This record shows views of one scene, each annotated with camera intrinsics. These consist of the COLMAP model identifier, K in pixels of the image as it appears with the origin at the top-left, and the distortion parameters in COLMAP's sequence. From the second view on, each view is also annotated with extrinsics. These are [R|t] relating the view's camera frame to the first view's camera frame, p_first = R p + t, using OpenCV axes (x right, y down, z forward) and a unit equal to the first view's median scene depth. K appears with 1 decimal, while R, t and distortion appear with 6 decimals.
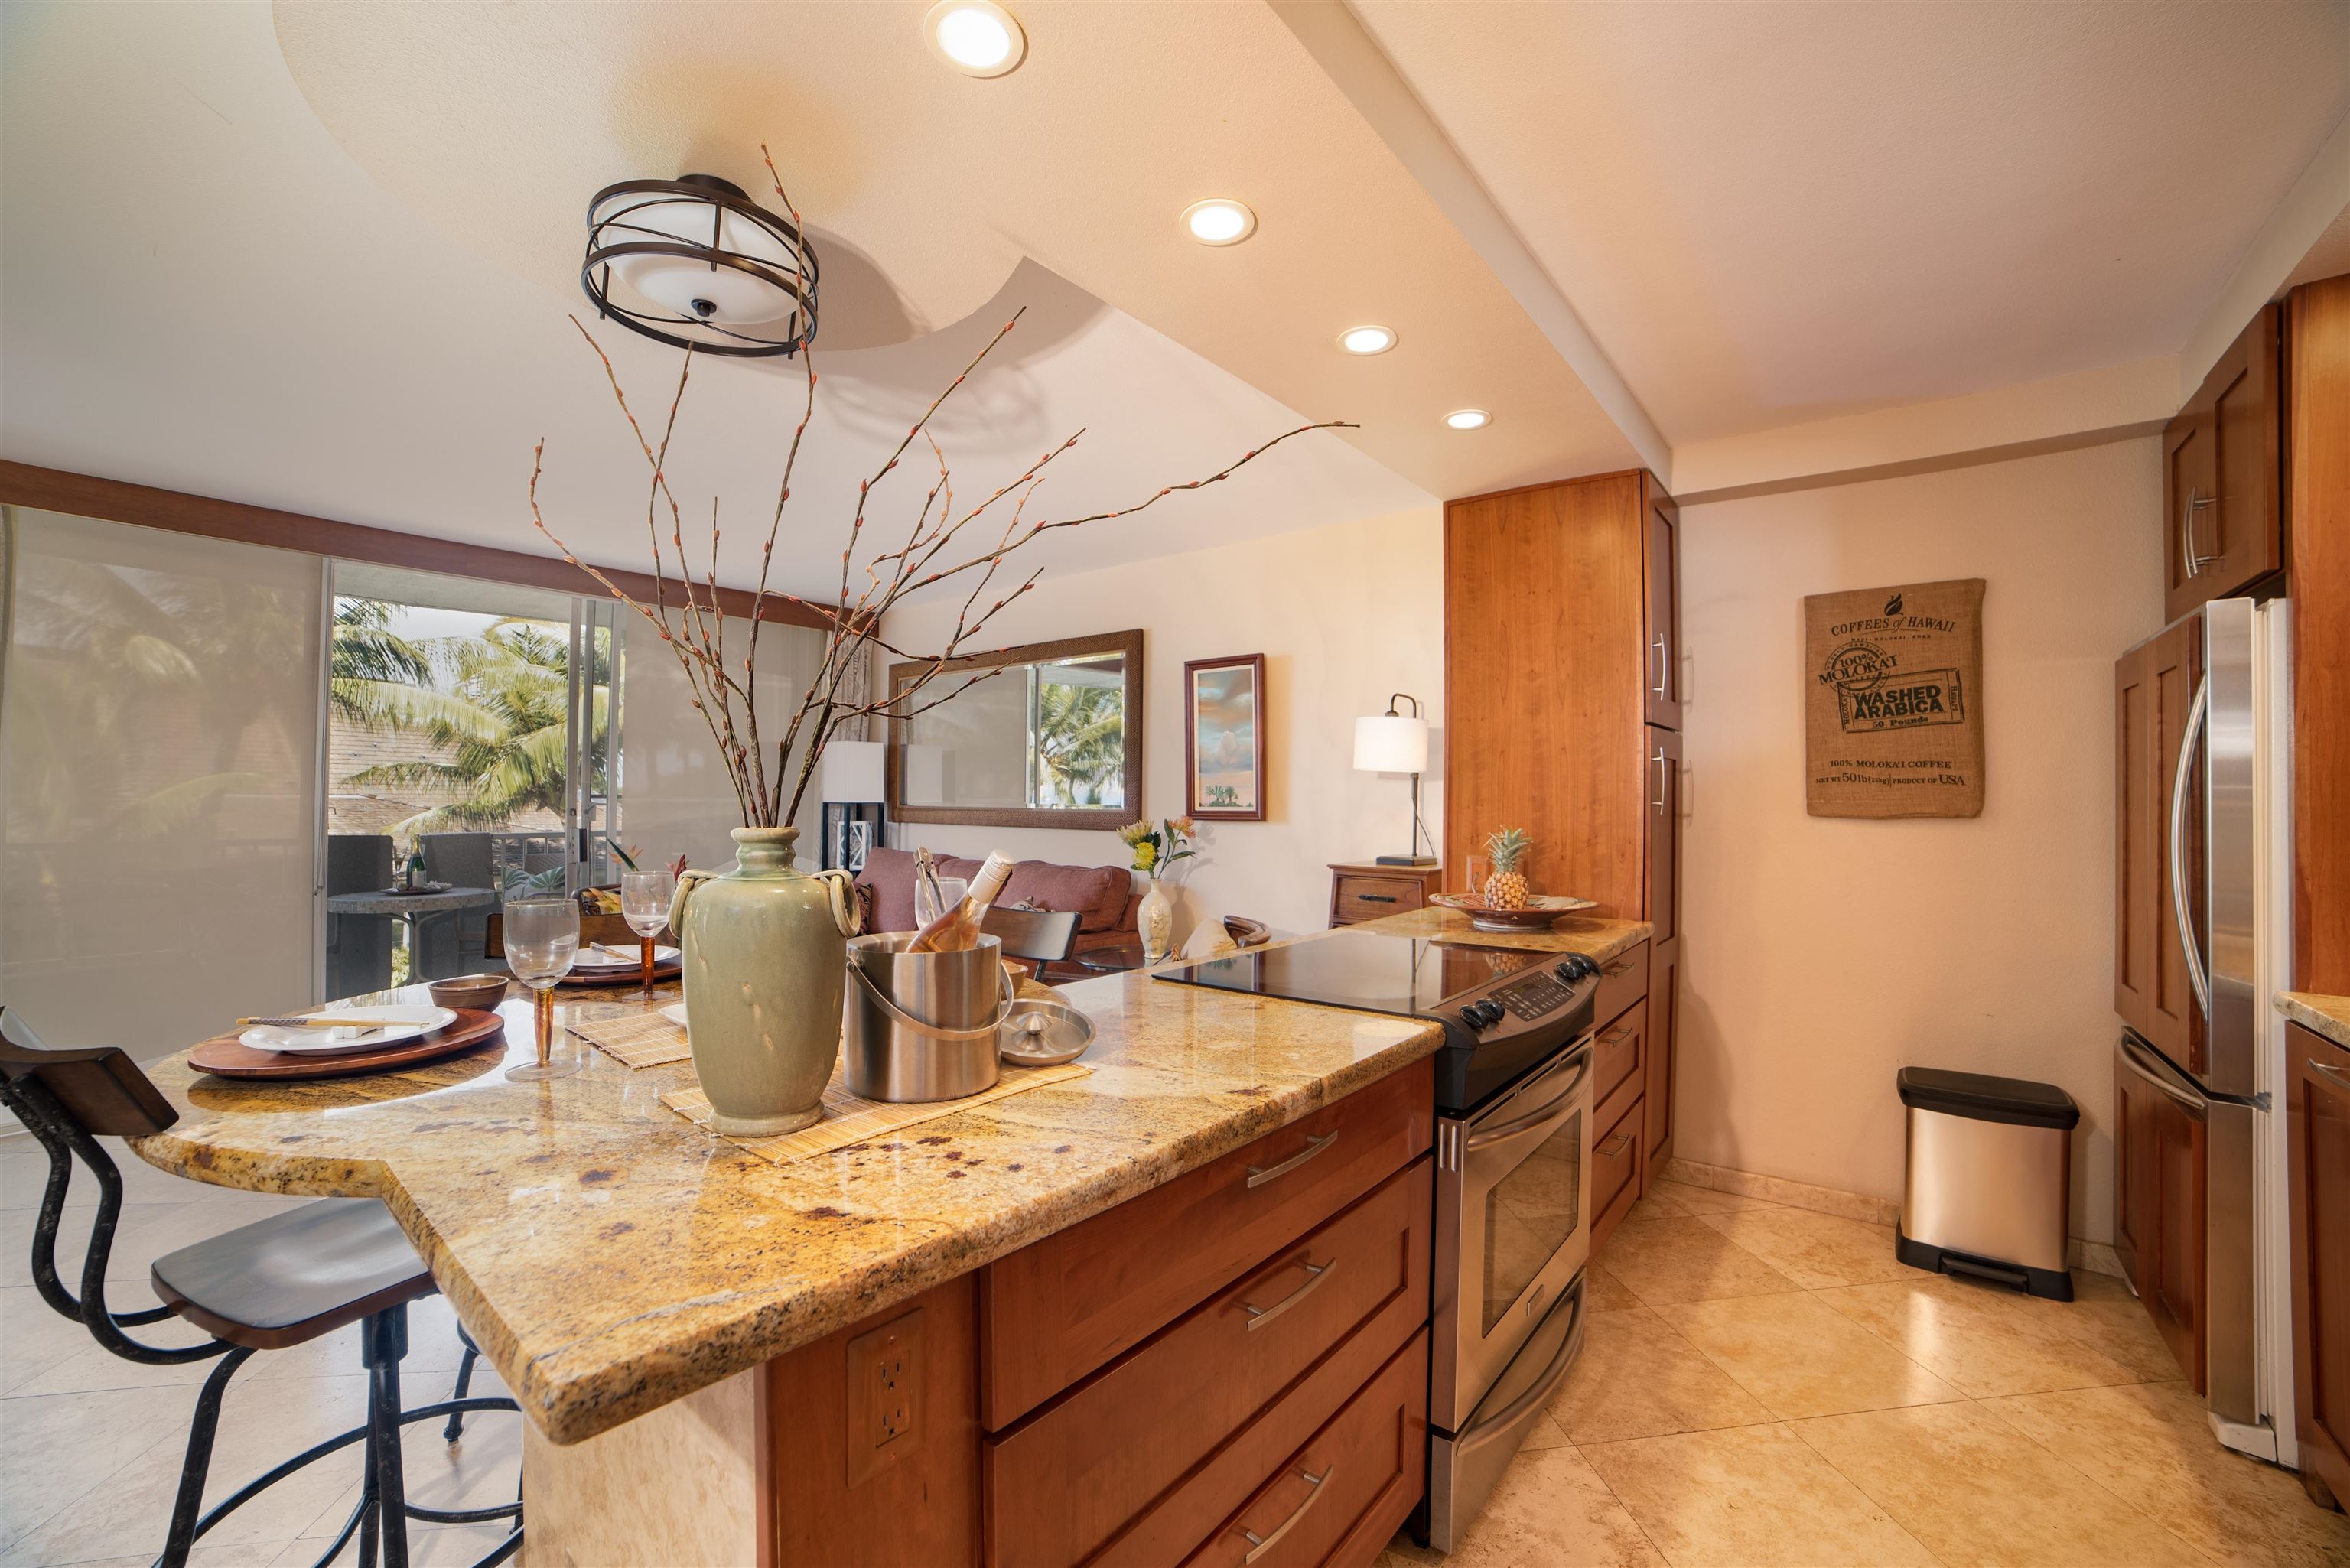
lens RADIAL K [[959.1, 0, 1175.0], [0, 959.1, 784.0], [0, 0, 1]] dist [-0.101890, 0.034004]
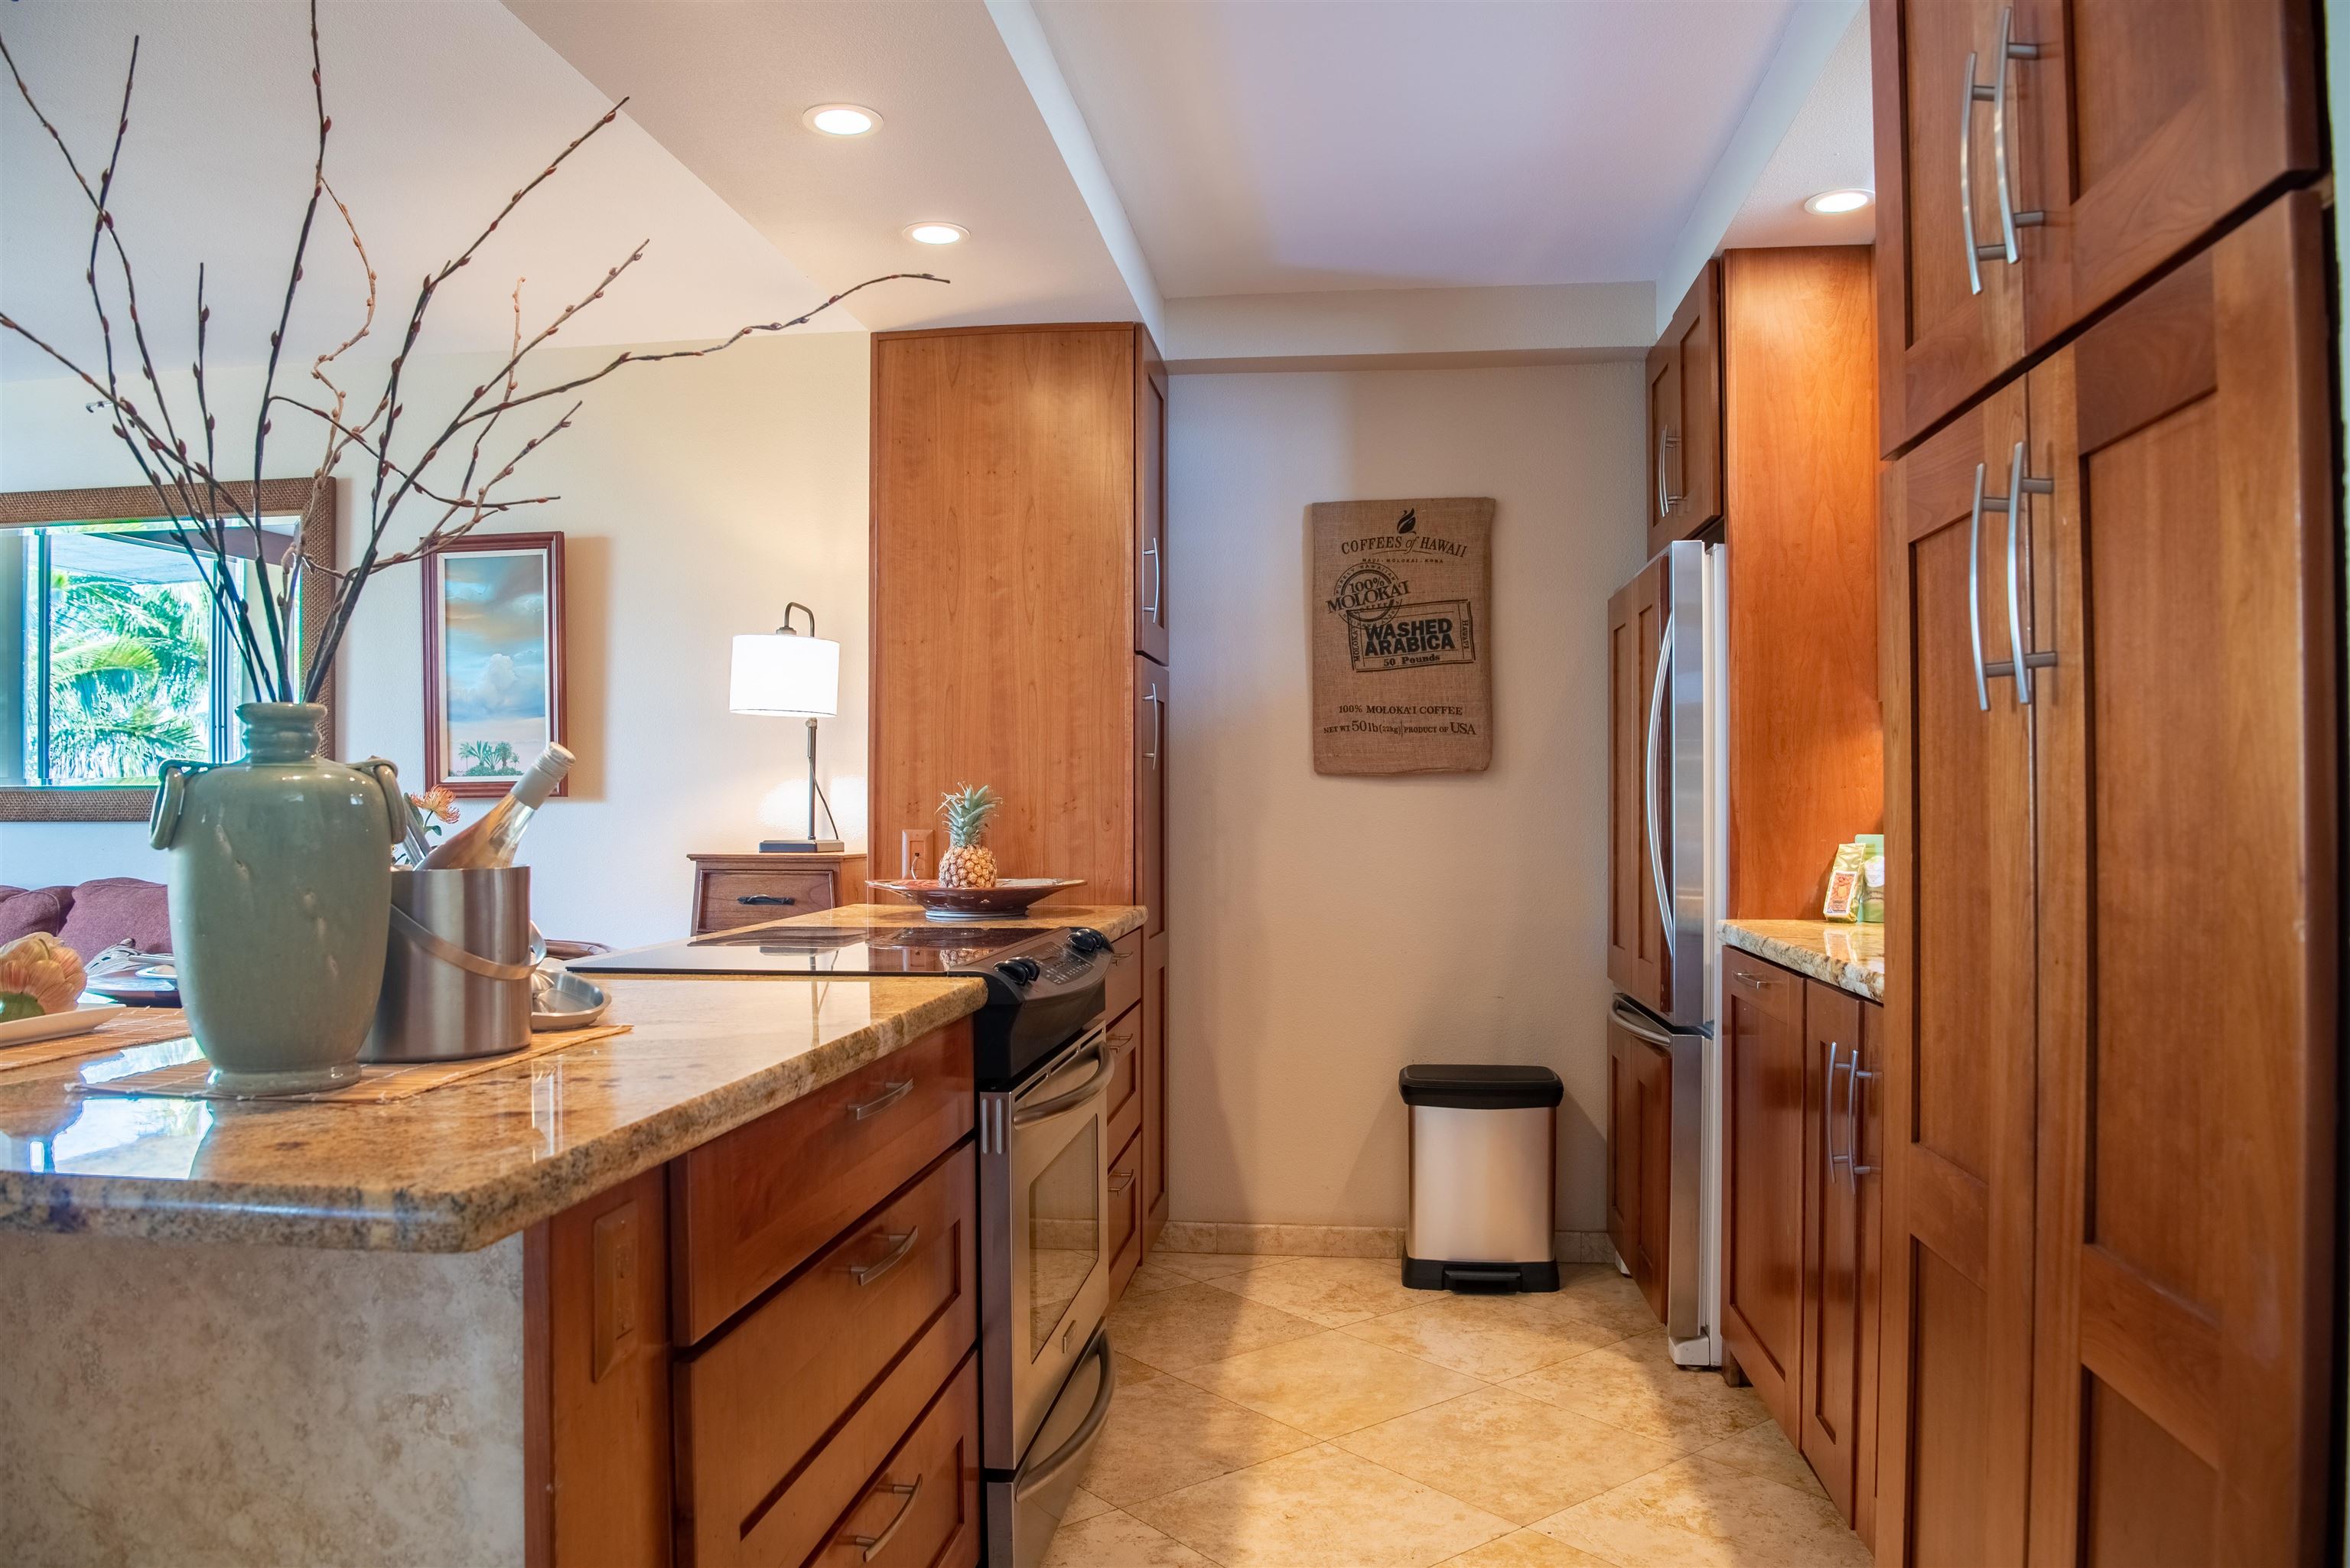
lens RADIAL K [[1645.2, 0, 1175.4], [0, 1645.2, 798.4], [0, 0, 1]] dist [-0.071669, 0.004594]
pose [[0.854664, -0.008327, 0.519115, -0.179241], [0.001687, 0.999911, 0.013262, 0.038572], [-0.519179, -0.010459, 0.854602, -0.186124]]
